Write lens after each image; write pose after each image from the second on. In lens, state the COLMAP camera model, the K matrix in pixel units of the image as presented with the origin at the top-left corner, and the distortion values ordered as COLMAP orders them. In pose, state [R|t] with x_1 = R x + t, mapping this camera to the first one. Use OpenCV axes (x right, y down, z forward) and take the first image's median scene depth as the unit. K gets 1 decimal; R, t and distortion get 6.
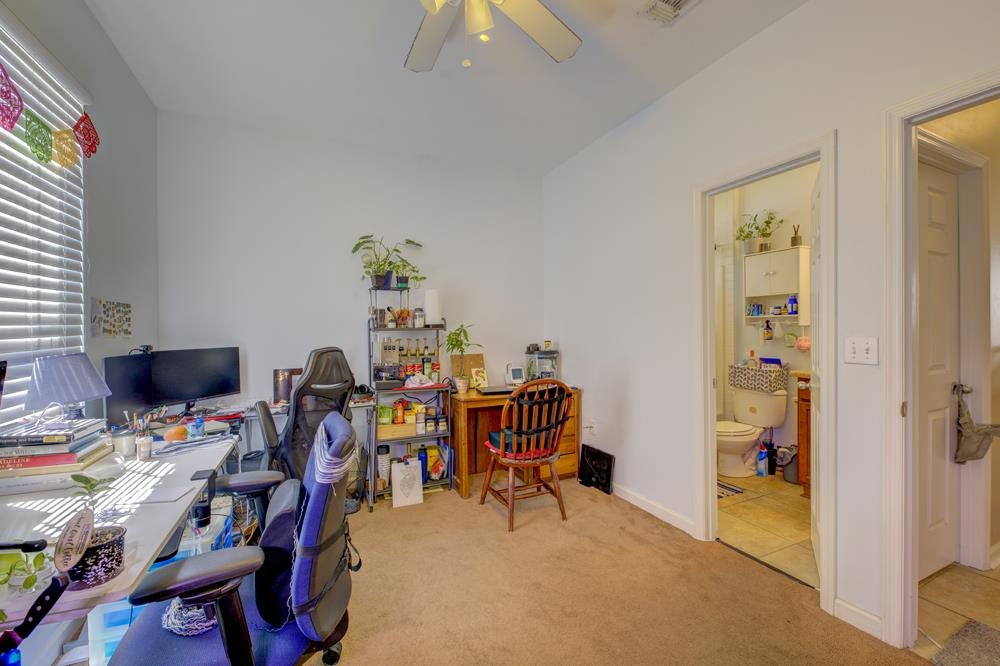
lens RADIAL K [[418.5, 0, 493.5], [0, 418.5, 336.9], [0, 0, 1]] dist [0.011237, -0.008384]
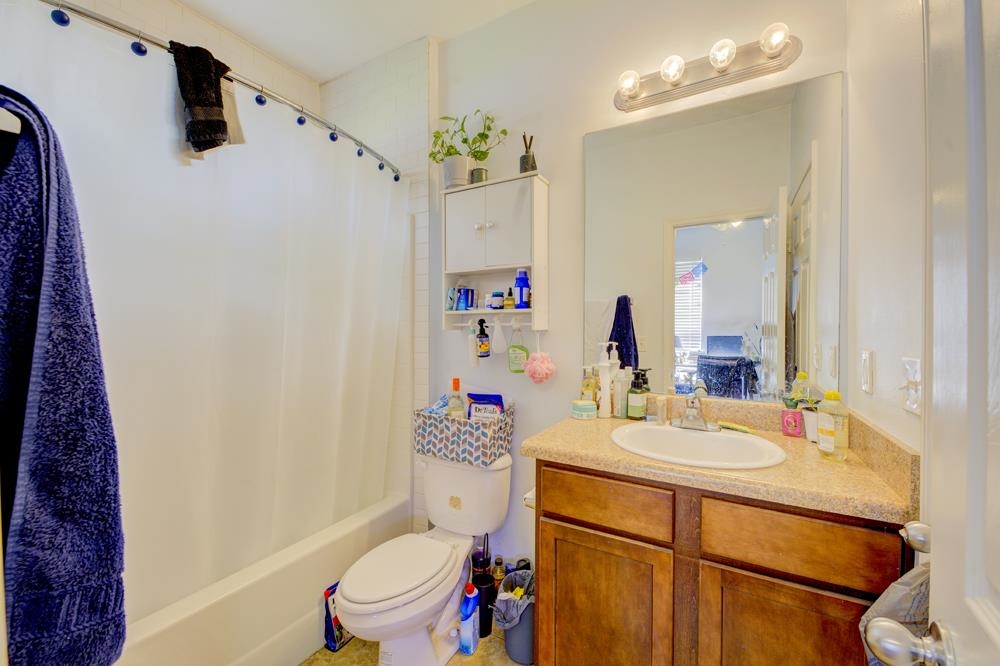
lens RADIAL K [[418.5, 0, 492.9], [0, 418.5, 337.4], [0, 0, 1]] dist [0.011237, -0.008384]
pose [[0.834767, 0.014058, 0.550424, 0.387426], [-0.004489, 0.999815, -0.018728, -0.008096], [-0.550585, 0.013163, 0.834675, 0.571889]]
